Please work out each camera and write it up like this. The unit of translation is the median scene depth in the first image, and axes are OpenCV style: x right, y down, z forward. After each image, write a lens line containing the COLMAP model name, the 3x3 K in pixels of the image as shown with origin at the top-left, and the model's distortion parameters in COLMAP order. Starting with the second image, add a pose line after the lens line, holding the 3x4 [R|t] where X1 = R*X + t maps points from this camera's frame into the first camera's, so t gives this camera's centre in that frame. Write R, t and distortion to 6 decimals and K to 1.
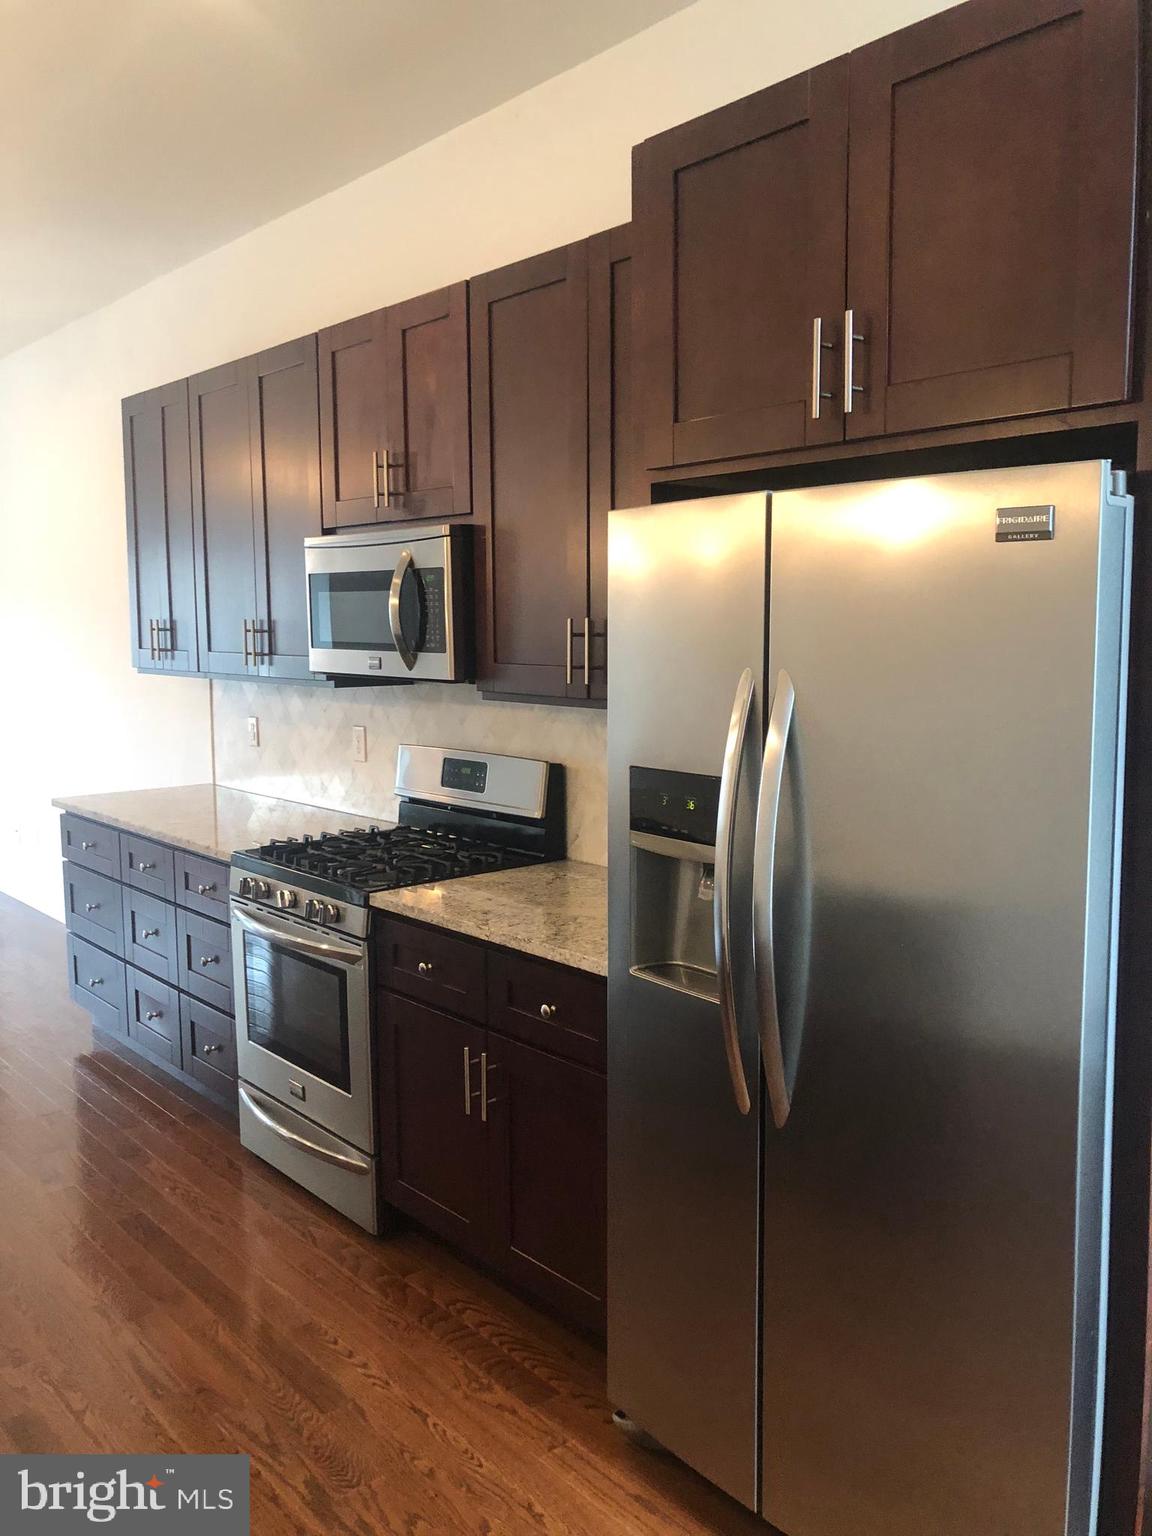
lens RADIAL K [[1239.0, 0, 576.0], [0, 1239.0, 768.0], [0, 0, 1]] dist [0.038416, -0.014838]
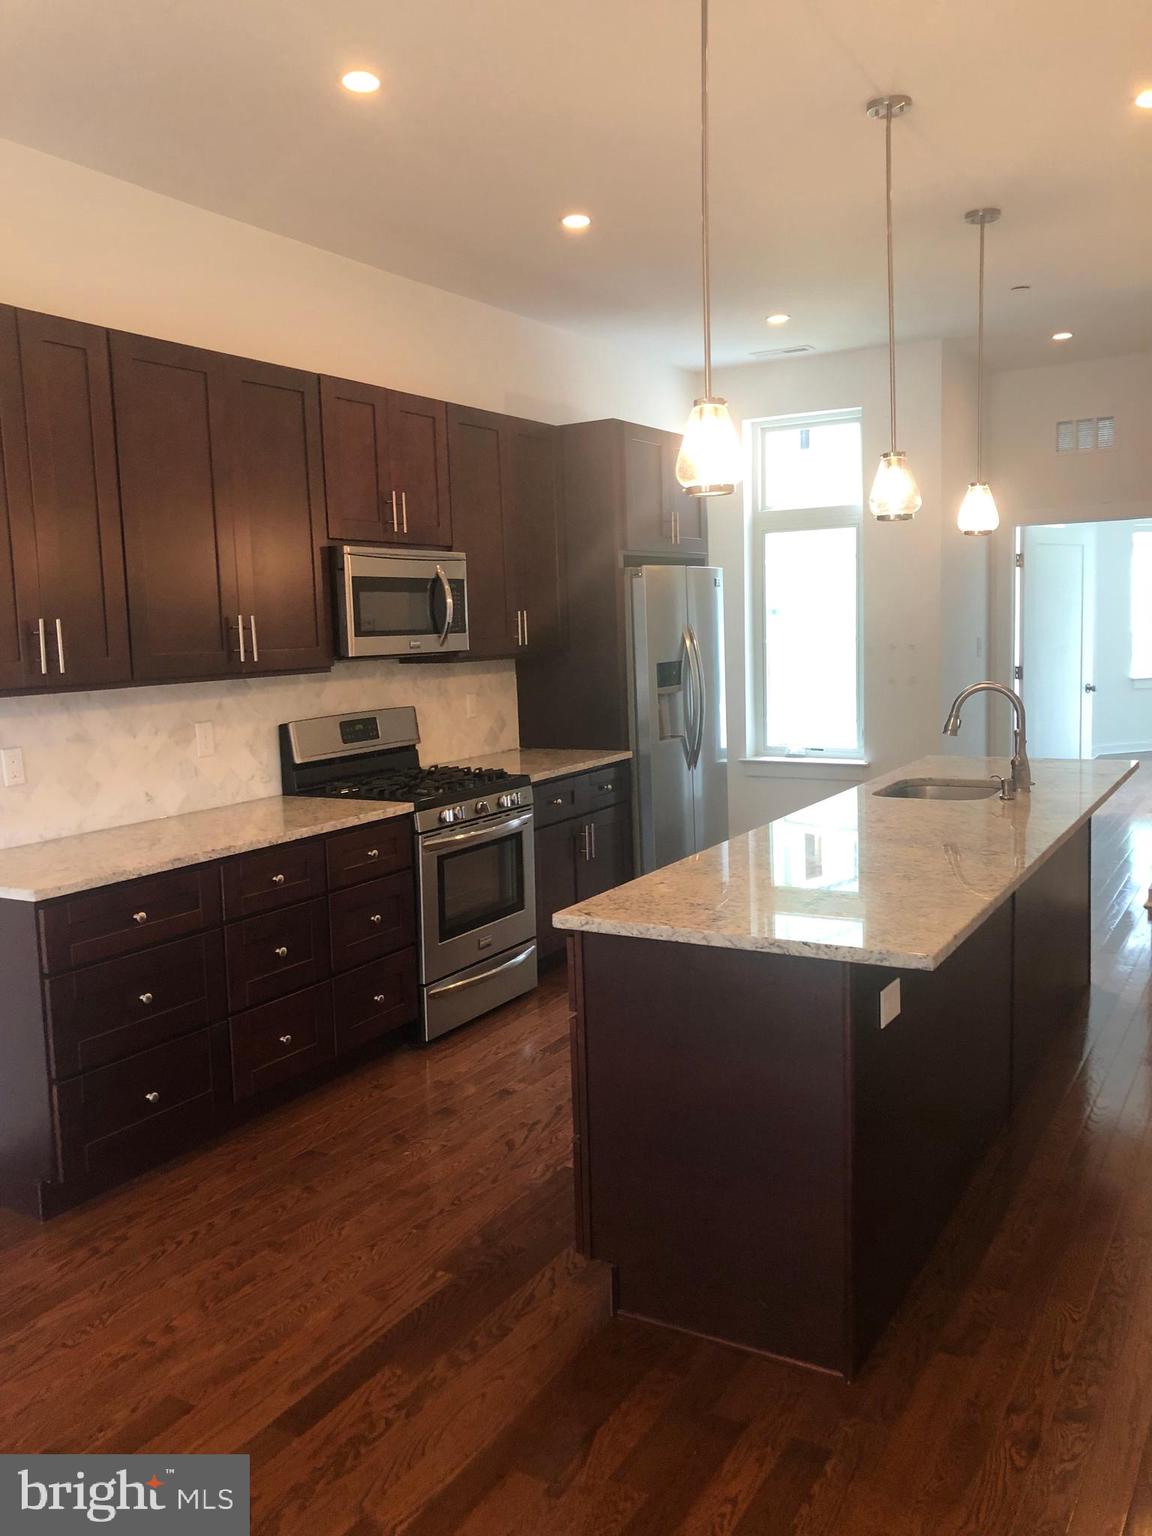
lens RADIAL K [[1239.0, 0, 576.0], [0, 1239.0, 768.0], [0, 0, 1]] dist [0.038416, -0.014838]
pose [[-0.317497, -0.101972, 0.942760, -1.447021], [0.140491, 0.978171, 0.153116, -0.127834], [-0.937794, 0.181063, -0.296240, 1.187549]]
